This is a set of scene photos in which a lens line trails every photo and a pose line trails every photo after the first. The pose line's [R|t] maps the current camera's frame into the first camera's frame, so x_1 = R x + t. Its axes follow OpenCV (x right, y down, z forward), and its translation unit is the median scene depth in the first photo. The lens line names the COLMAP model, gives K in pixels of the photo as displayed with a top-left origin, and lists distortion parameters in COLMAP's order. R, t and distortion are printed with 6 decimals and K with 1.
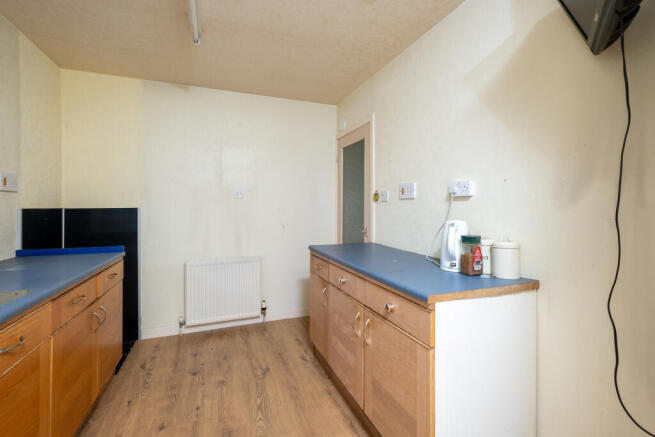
lens RADIAL K [[295.5, 0, 323.8], [0, 295.5, 206.8], [0, 0, 1]] dist [0.001290, -0.000135]
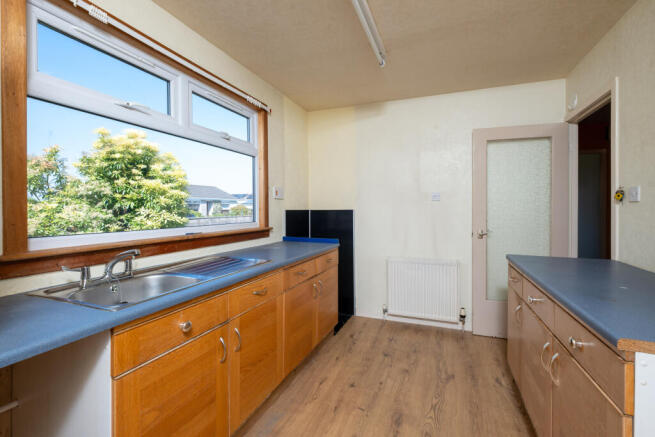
lens RADIAL K [[293.5, 0, 327.1], [0, 293.5, 214.5], [0, 0, 1]] dist [-0.001250, -0.000148]
pose [[0.736601, 0.015251, -0.676156, 0.149204], [-0.003302, 0.999815, 0.018955, 0.000240], [0.676320, -0.011729, 0.736515, 0.016045]]
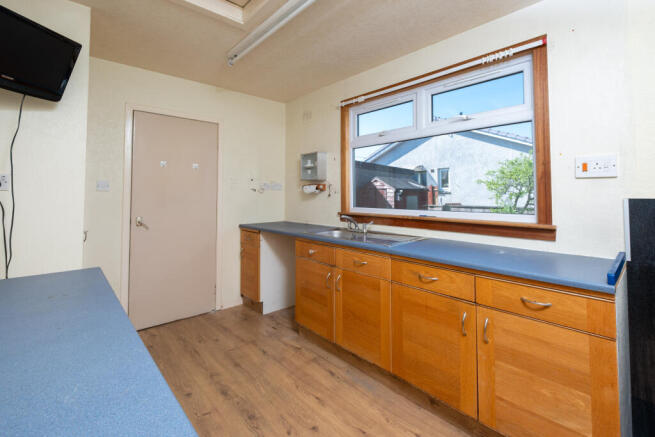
lens RADIAL K [[293.9, 0, 327.1], [0, 293.9, 182.9], [0, 0, 1]] dist [-0.000265, -0.000017]
pose [[-0.931109, -0.011604, -0.364556, -0.035137], [0.000734, 0.999432, -0.033687, -0.007169], [0.364740, -0.031634, -0.930572, 1.239708]]
